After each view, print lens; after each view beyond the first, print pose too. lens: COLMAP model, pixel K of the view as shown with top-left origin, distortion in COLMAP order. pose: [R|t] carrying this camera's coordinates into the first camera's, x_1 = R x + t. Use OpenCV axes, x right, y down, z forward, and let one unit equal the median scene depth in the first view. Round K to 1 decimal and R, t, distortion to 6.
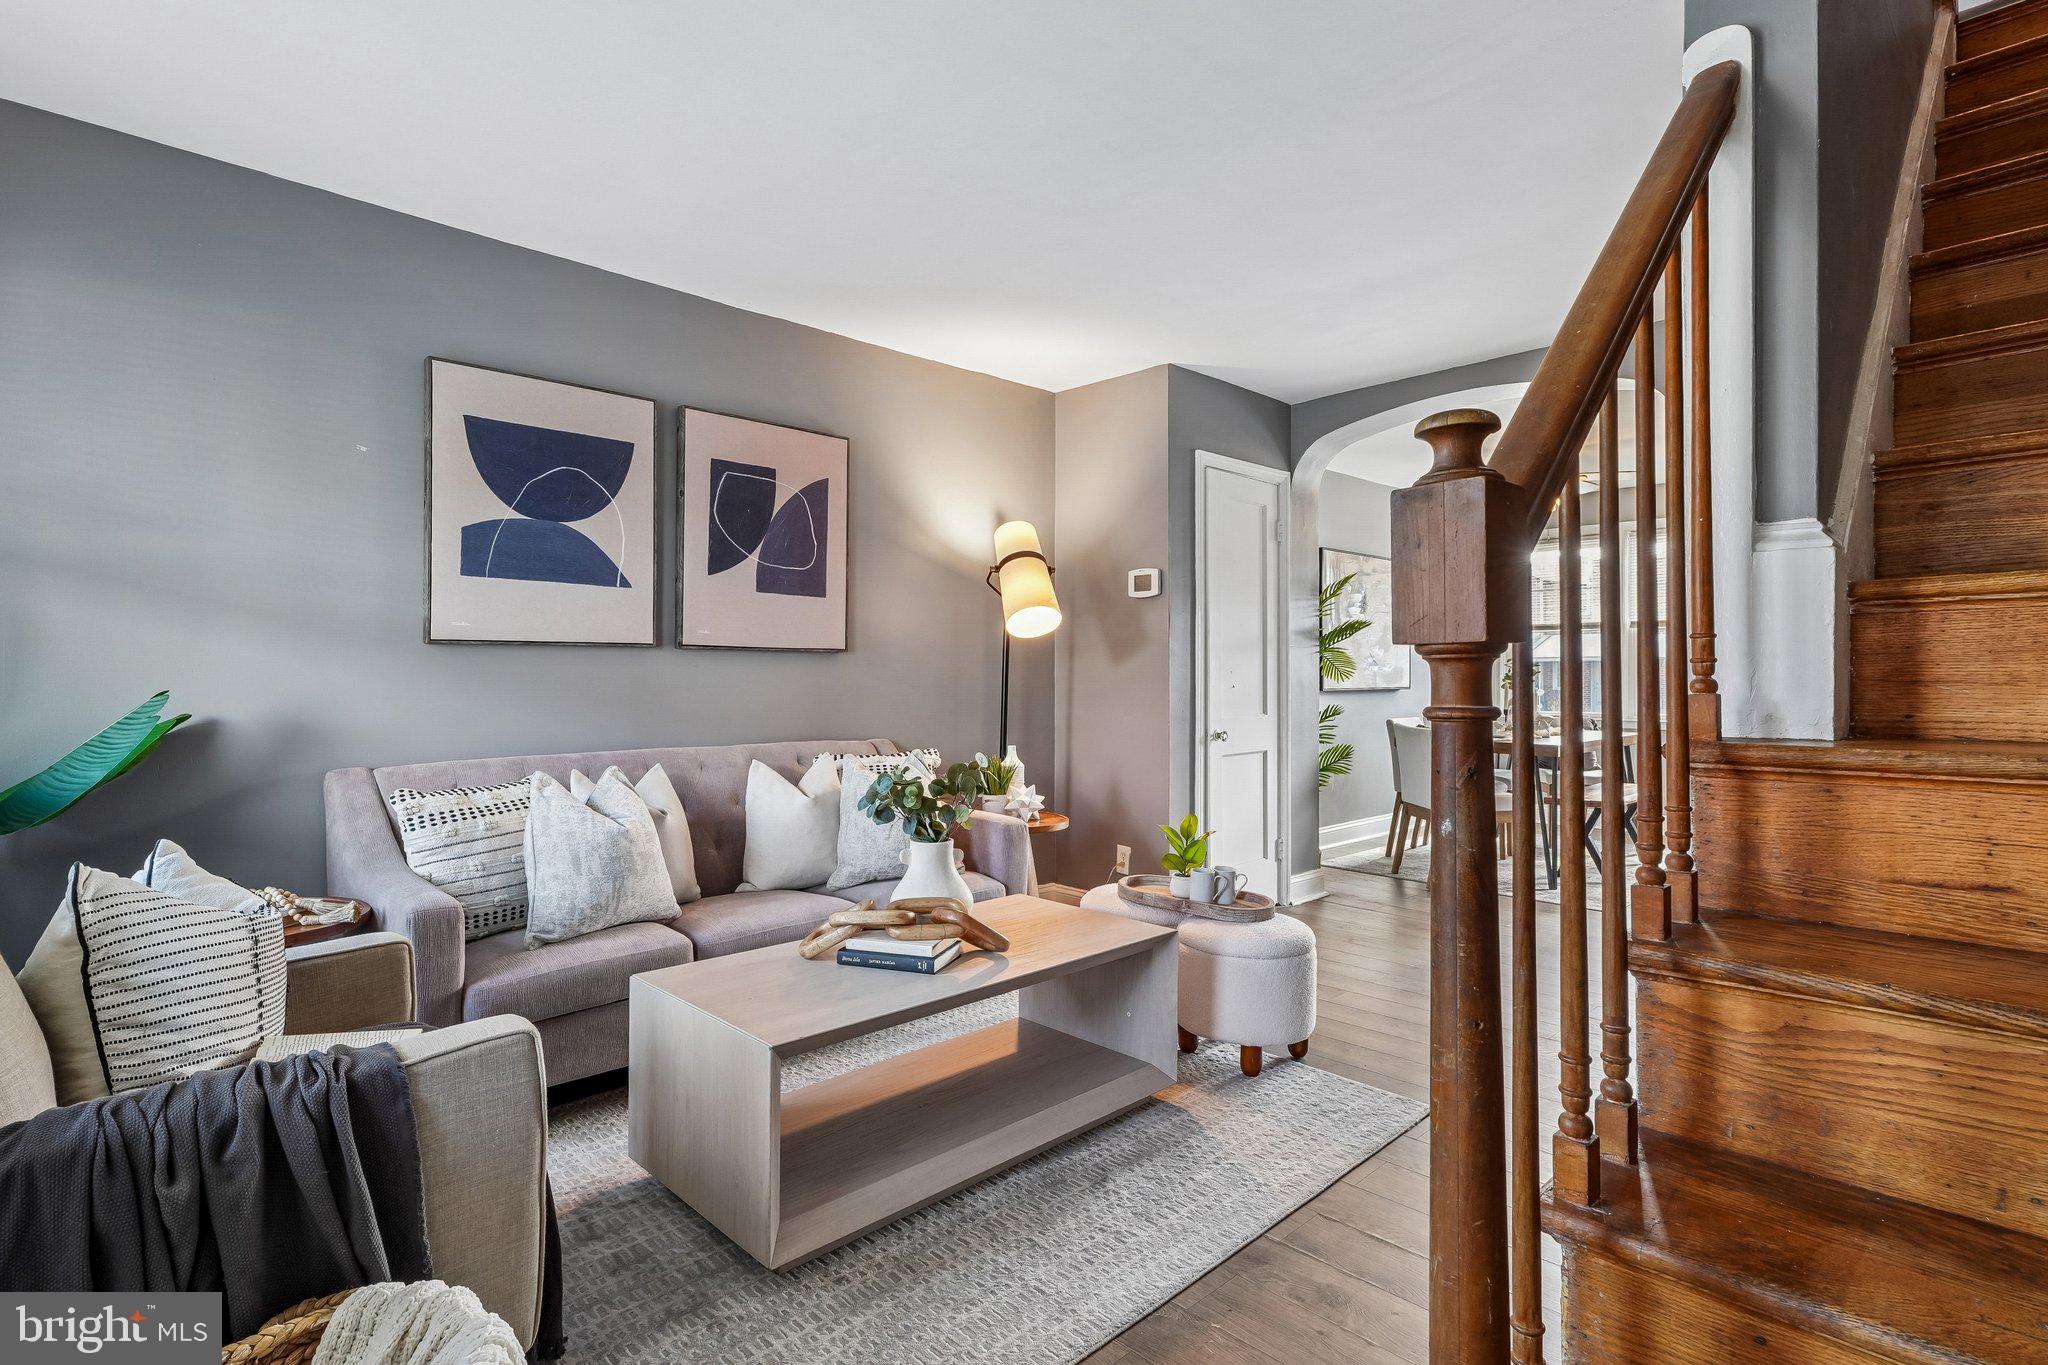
lens RADIAL K [[1000.3, 0, 1021.0], [0, 1000.3, 708.6], [0, 0, 1]] dist [-0.000914, 0.000446]
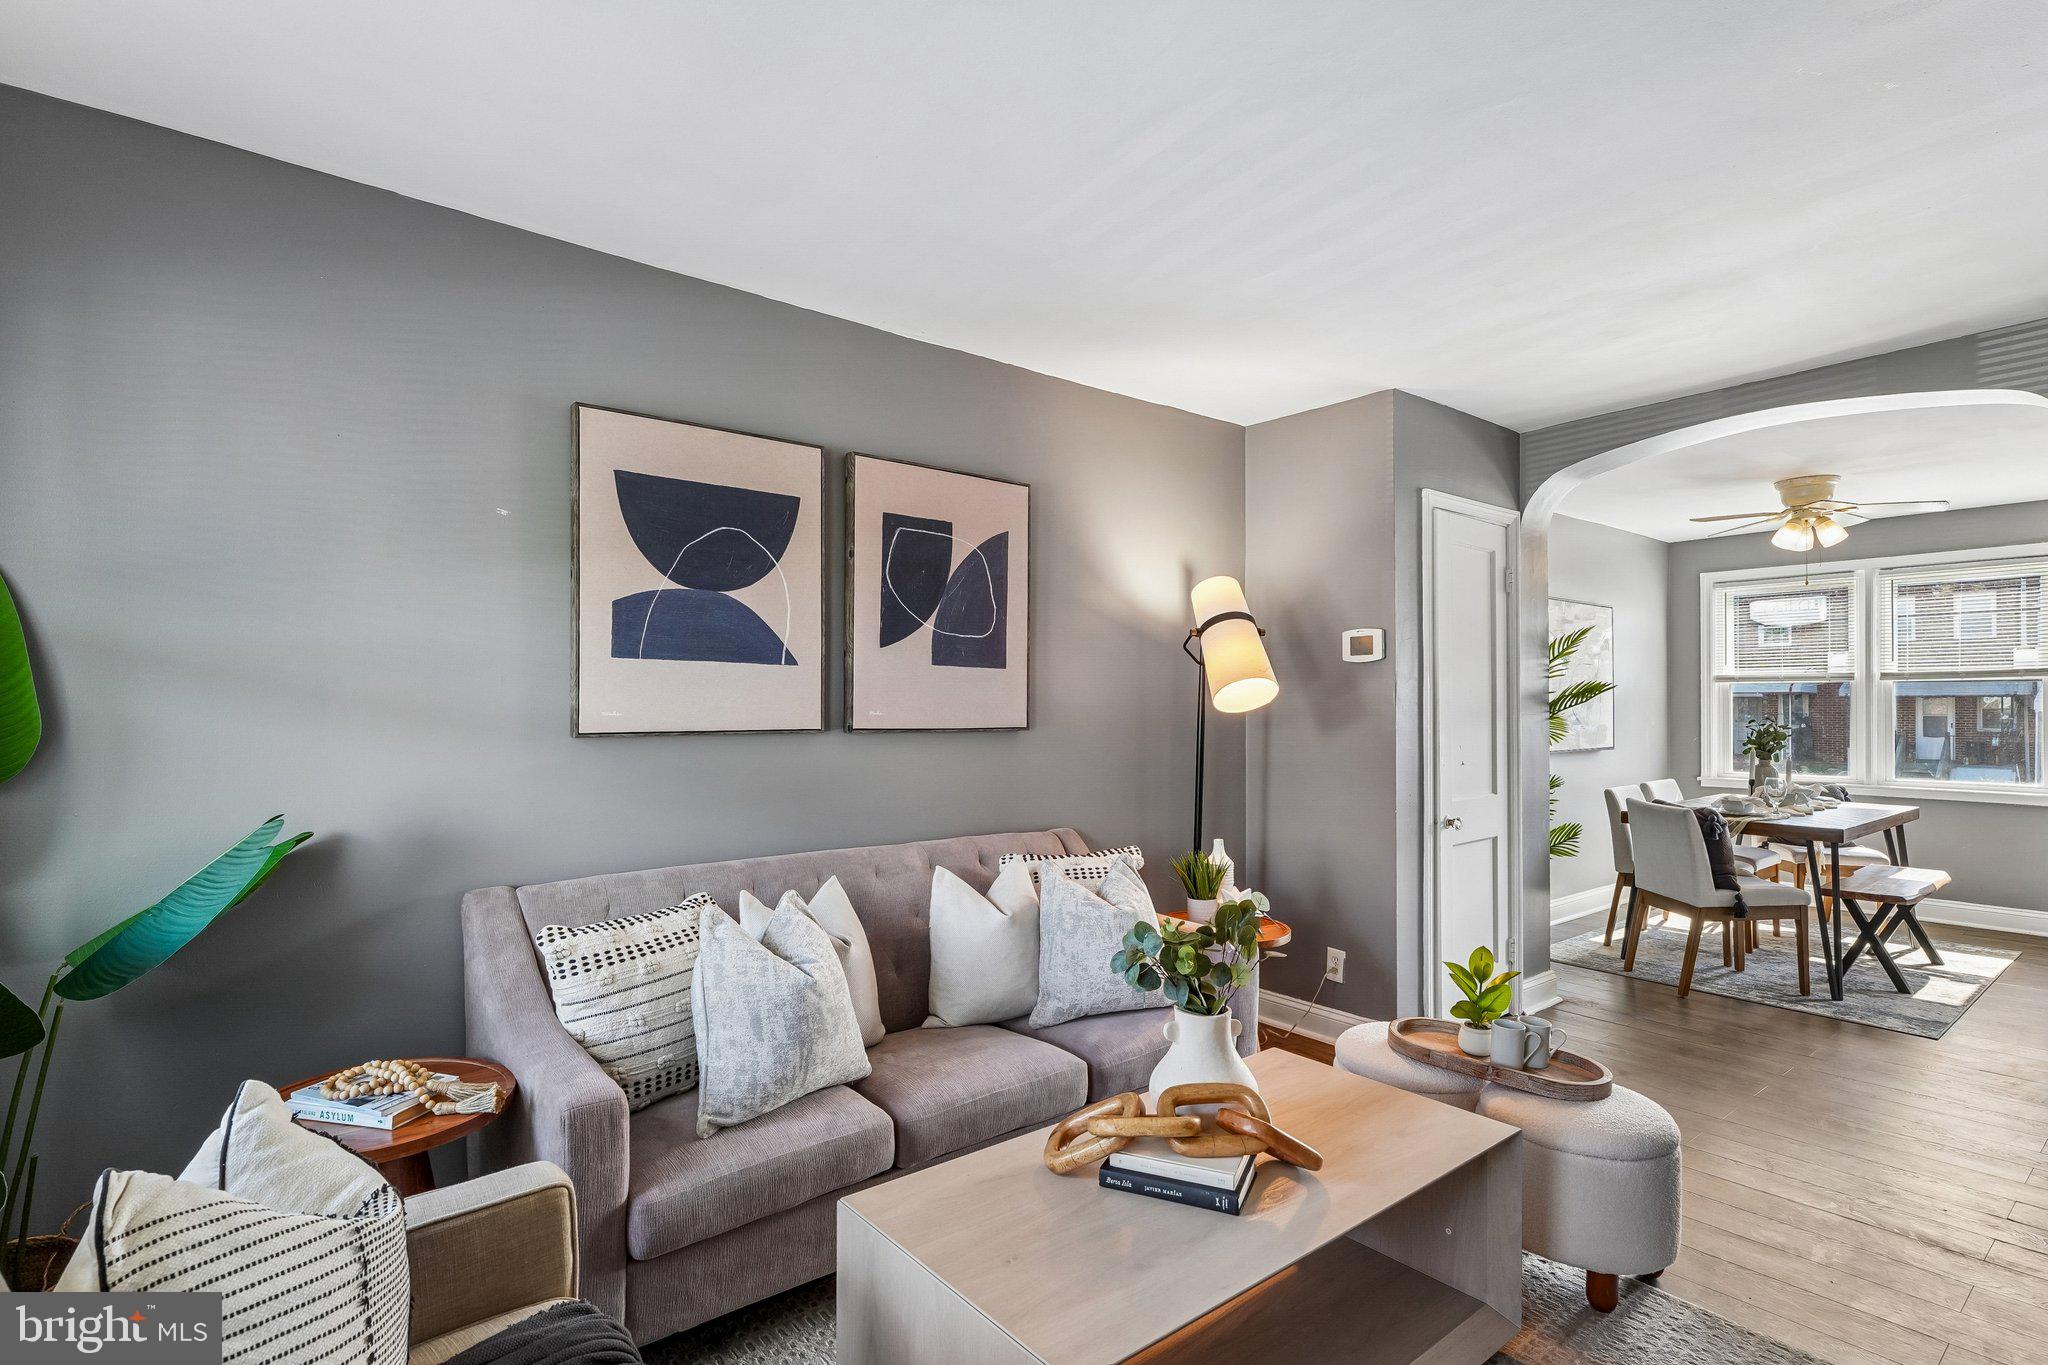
lens RADIAL K [[984.8, 0, 1027.1], [0, 984.8, 750.2], [0, 0, 1]] dist [-0.000028, -0.000264]
pose [[0.996017, 0.002623, -0.089130, -0.125044], [-0.001809, 0.999956, 0.009212, -0.059978], [0.089150, -0.009014, 0.995977, 0.182681]]
